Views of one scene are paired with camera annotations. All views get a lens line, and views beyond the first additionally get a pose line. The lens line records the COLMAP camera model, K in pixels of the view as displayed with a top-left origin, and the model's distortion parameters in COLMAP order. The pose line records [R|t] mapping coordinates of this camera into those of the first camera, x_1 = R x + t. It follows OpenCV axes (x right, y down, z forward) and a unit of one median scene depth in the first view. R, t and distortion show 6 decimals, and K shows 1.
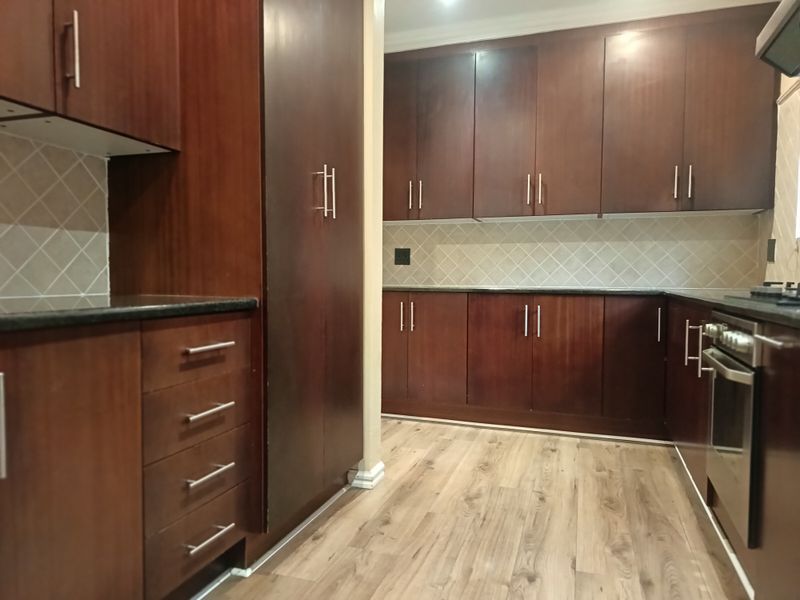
lens RADIAL K [[560.2, 0, 393.6], [0, 560.2, 300.1], [0, 0, 1]] dist [0.038301, -0.040849]
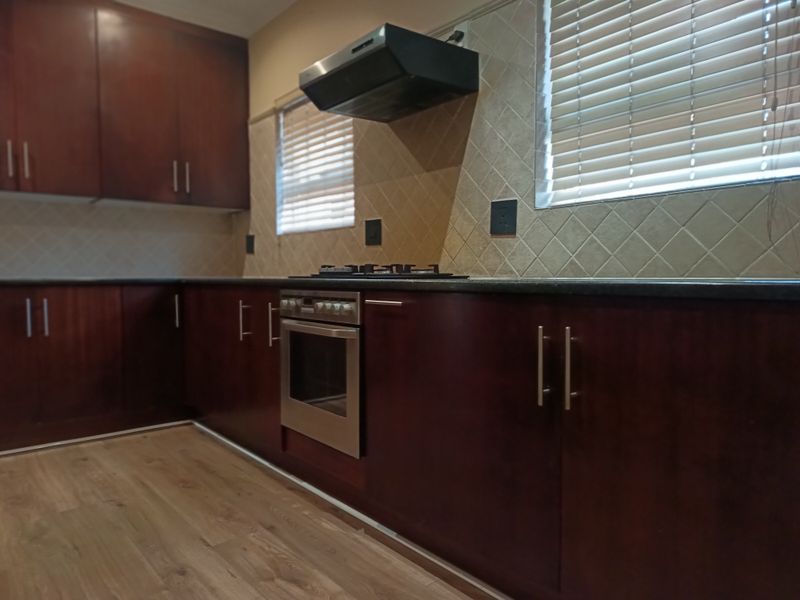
lens RADIAL K [[560.2, 0, 404.1], [0, 560.2, 304.8], [0, 0, 1]] dist [0.038301, -0.040849]
pose [[0.511749, -0.054434, 0.857409, -0.256603], [0.044041, 0.998341, 0.037095, 0.013849], [-0.858005, 0.018778, 0.513297, 0.121801]]
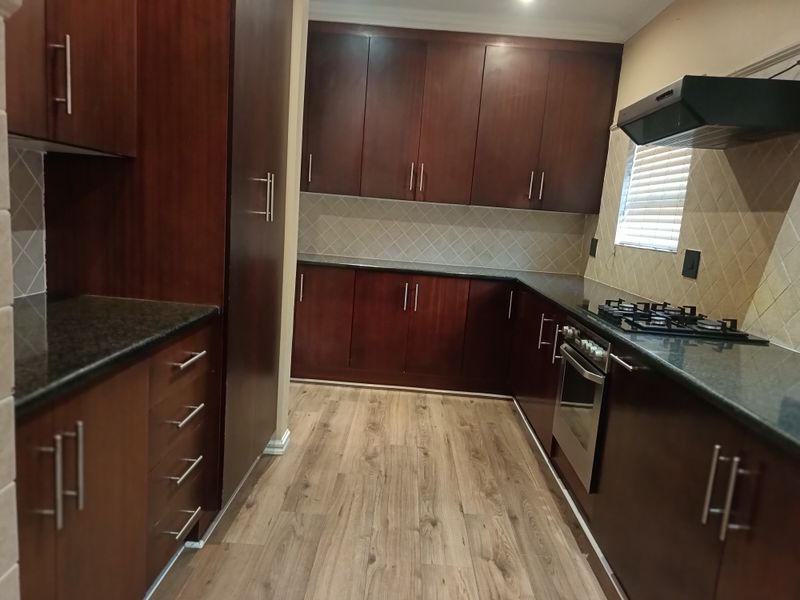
lens RADIAL K [[560.2, 0, 397.0], [0, 560.2, 302.4], [0, 0, 1]] dist [0.038301, -0.040849]
pose [[0.950202, 0.019018, 0.311053, -0.175693], [-0.058500, 0.991278, 0.118096, -0.110917], [-0.306094, -0.130412, 0.943027, -0.089846]]
